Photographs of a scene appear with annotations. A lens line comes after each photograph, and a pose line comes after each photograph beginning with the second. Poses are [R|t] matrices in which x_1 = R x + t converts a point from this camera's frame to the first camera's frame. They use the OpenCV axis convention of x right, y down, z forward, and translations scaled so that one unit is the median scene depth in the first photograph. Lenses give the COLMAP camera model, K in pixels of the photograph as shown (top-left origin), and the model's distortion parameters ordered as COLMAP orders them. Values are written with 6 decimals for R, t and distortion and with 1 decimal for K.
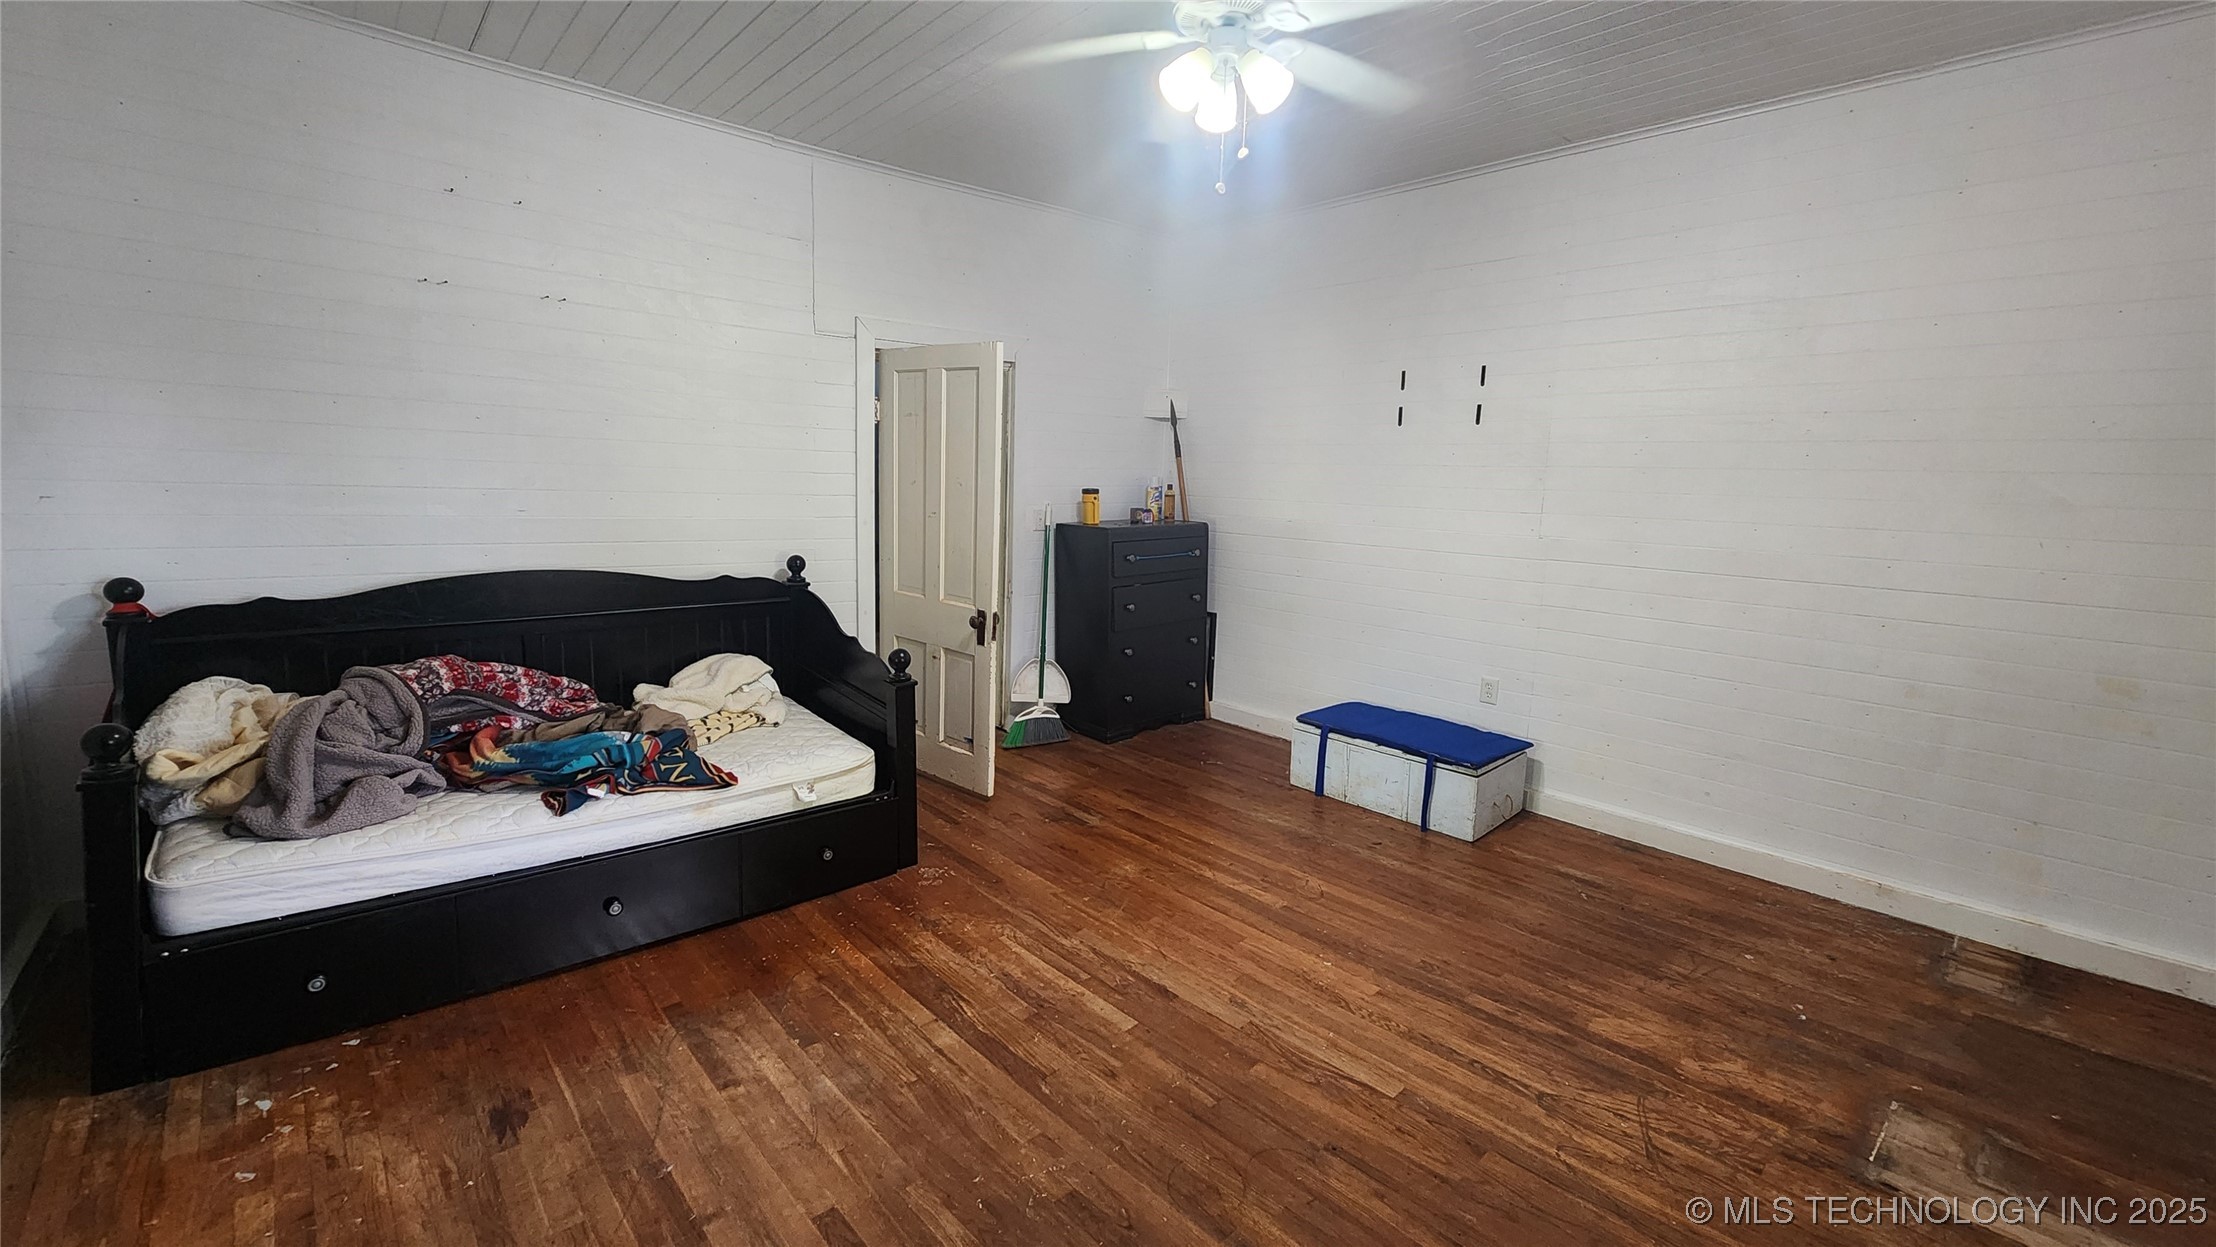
lens RADIAL K [[906.6, 0, 1107.6], [0, 906.6, 620.9], [0, 0, 1]] dist [0.000013, -0.000201]
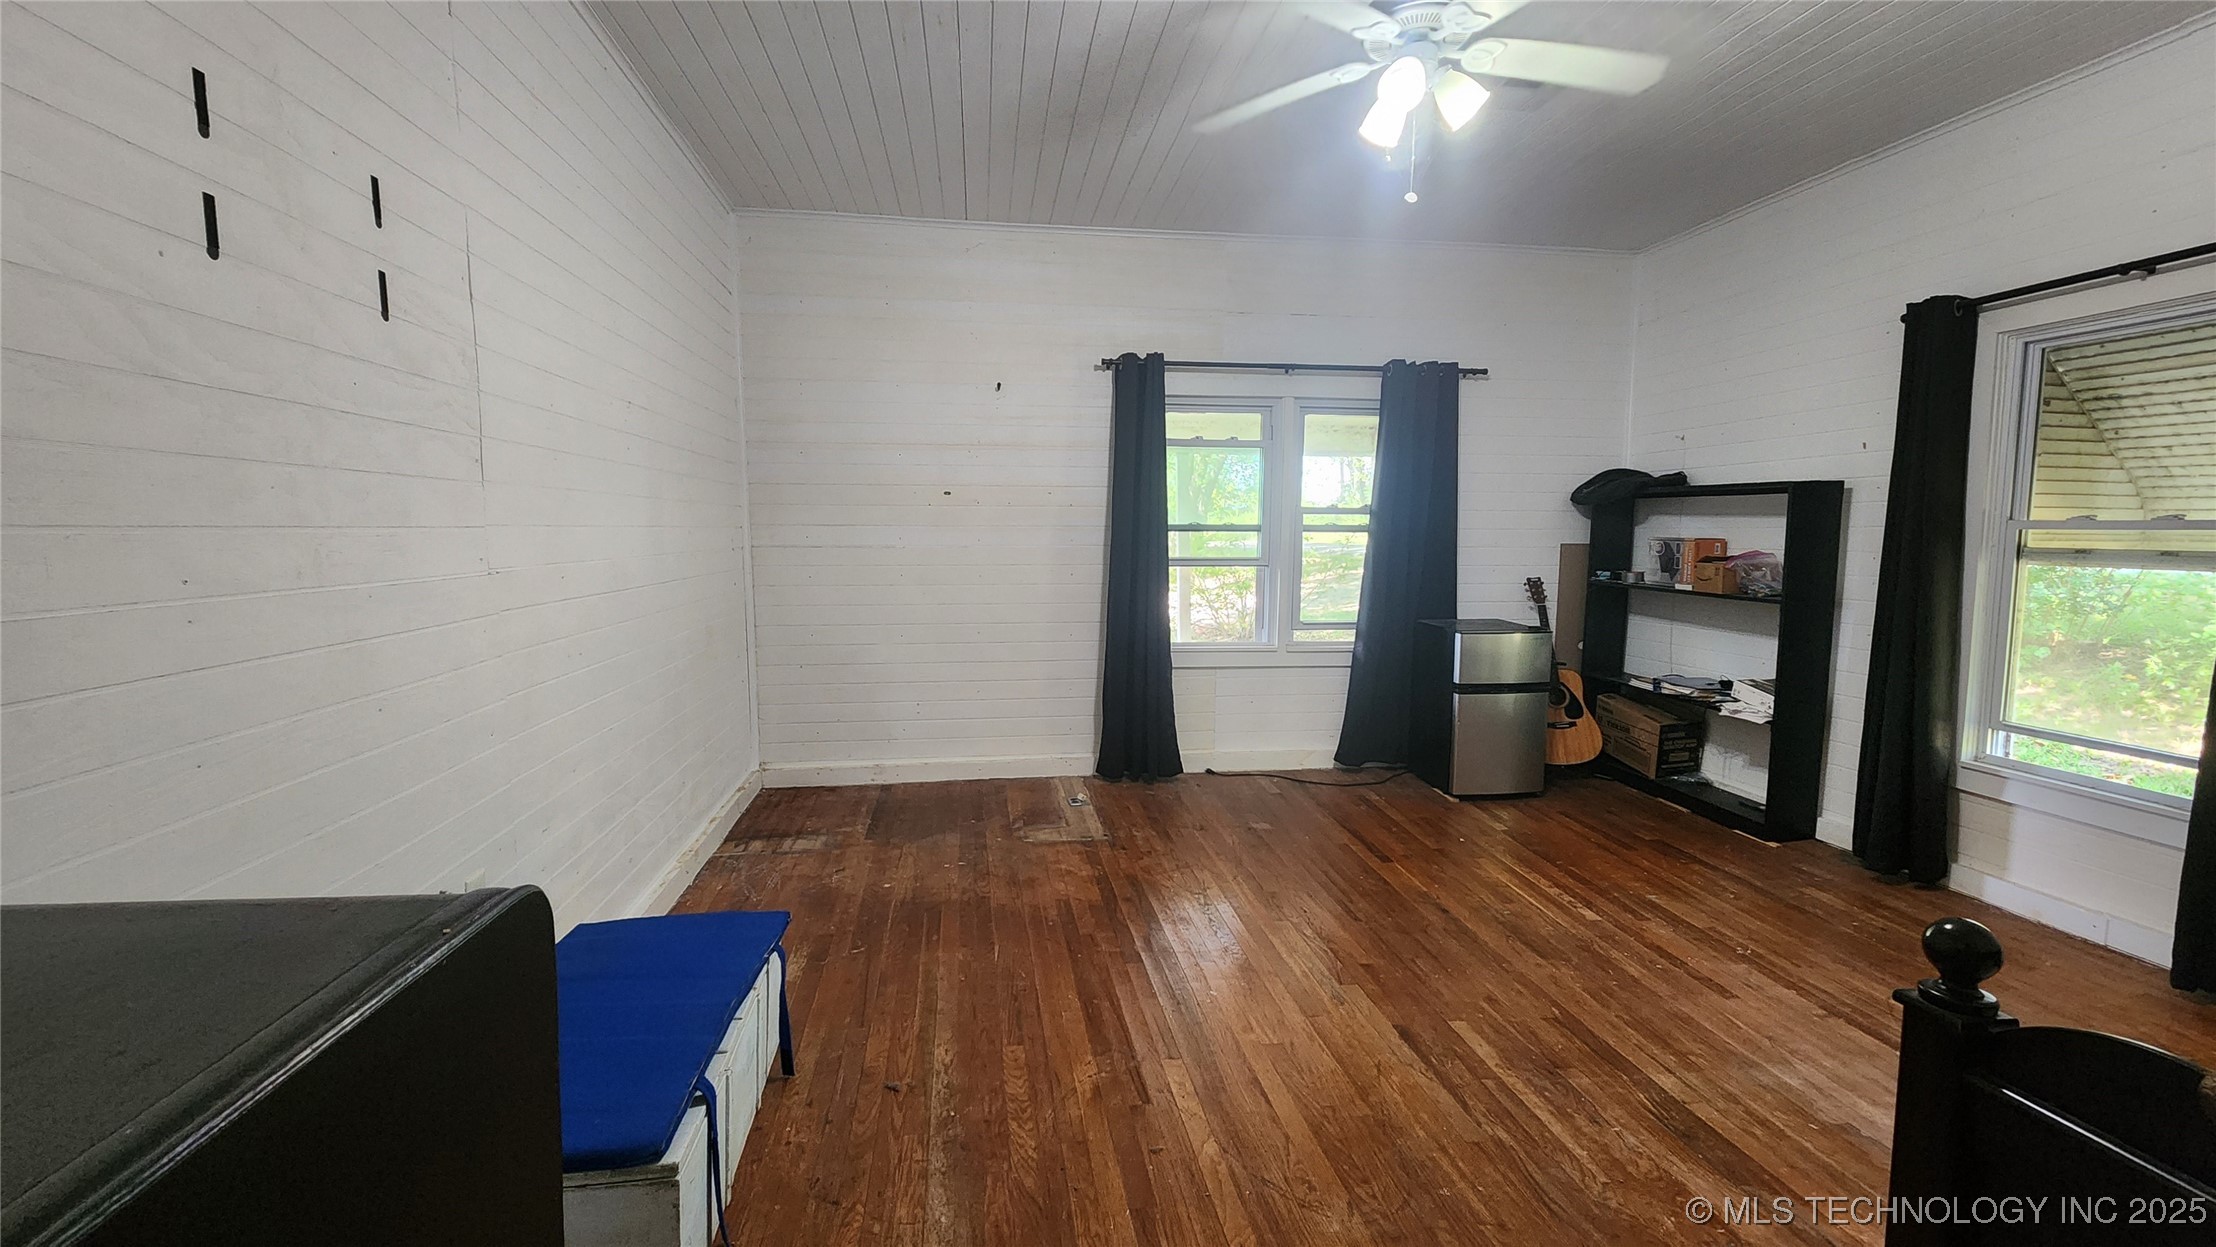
lens RADIAL K [[906.6, 0, 1105.9], [0, 906.6, 613.0], [0, 0, 1]] dist [0.000013, -0.000201]
pose [[-0.831161, -0.082066, 0.549942, -0.160248], [0.063062, 0.968754, 0.239873, -0.255114], [-0.552444, 0.234054, -0.800015, 1.819987]]
